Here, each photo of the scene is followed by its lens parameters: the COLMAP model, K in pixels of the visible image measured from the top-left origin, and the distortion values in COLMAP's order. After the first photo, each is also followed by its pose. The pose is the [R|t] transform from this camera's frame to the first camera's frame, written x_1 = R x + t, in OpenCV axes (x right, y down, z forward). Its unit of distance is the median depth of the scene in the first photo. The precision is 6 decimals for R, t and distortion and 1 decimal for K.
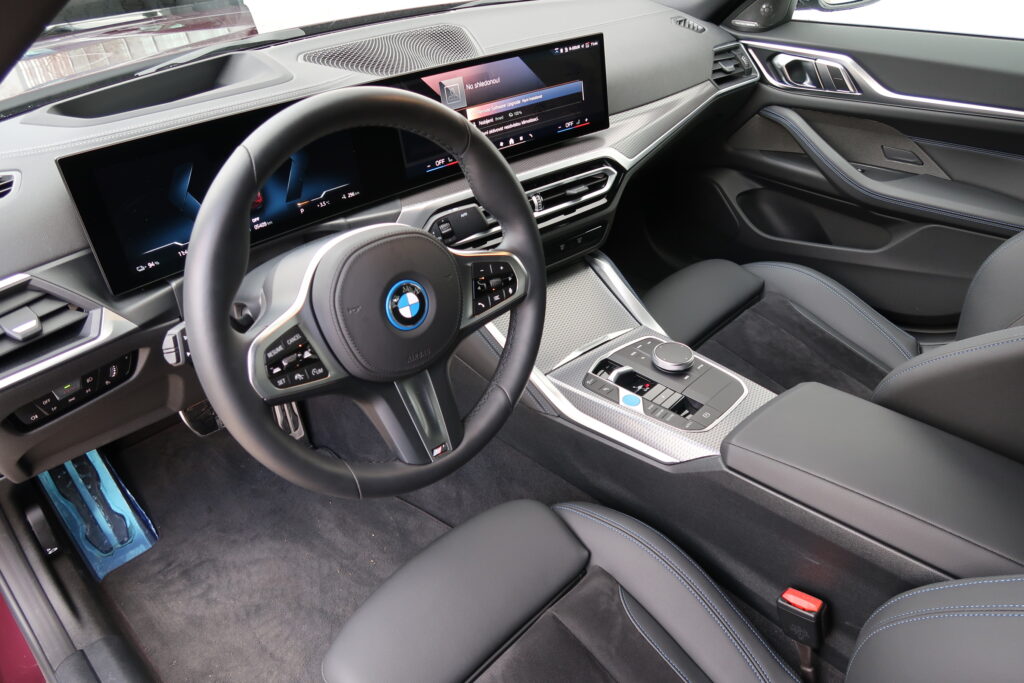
lens RADIAL K [[699.8, 0, 512.0], [0, 699.8, 341.5], [0, 0, 1]] dist [-0.020414, 0.002071]
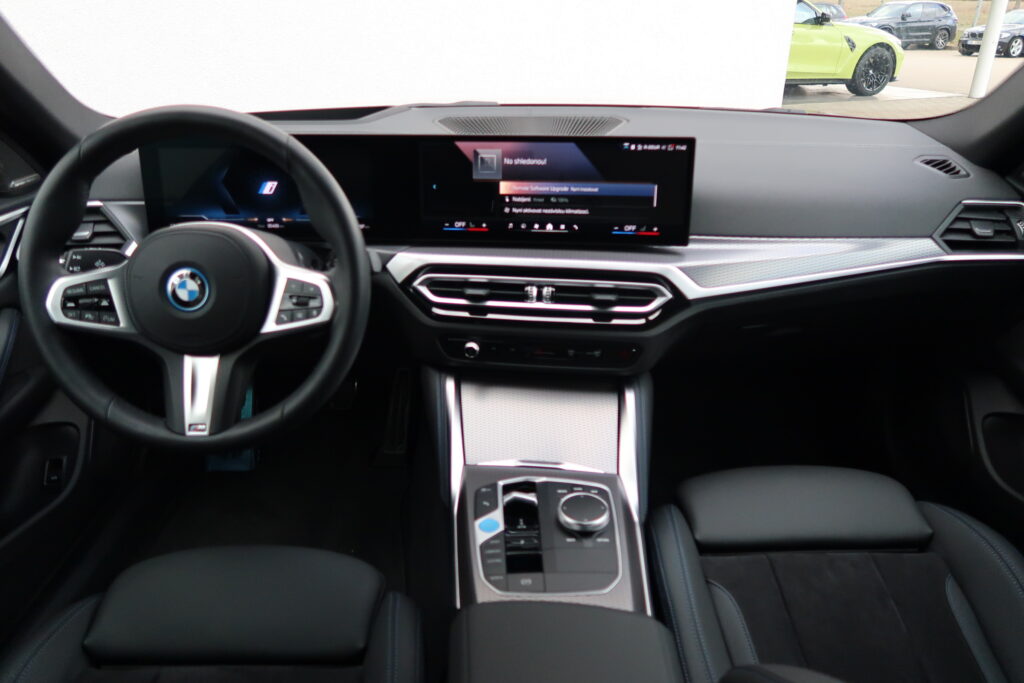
lens RADIAL K [[699.8, 0, 512.0], [0, 699.8, 341.5], [0, 0, 1]] dist [-0.020414, 0.002071]
pose [[0.702329, 0.319322, -0.636214, 0.638772], [-0.414915, 0.909859, -0.001366, -0.126377], [0.578428, 0.264934, 0.771512, 0.288911]]
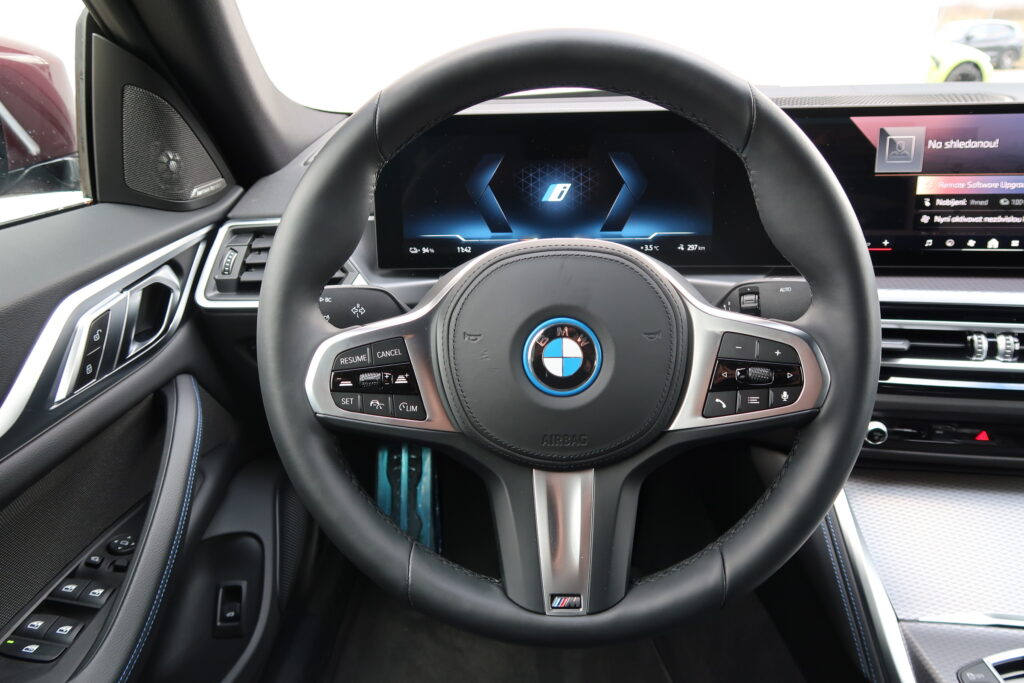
lens RADIAL K [[691.2, 0, 512.0], [0, 691.2, 341.5], [0, 0, 1]] dist [-0.026987, 0.006080]
pose [[0.665925, 0.284494, -0.689643, 0.163310], [-0.407633, 0.912988, -0.016985, -0.023256], [0.624803, 0.292432, 0.723950, 0.330838]]
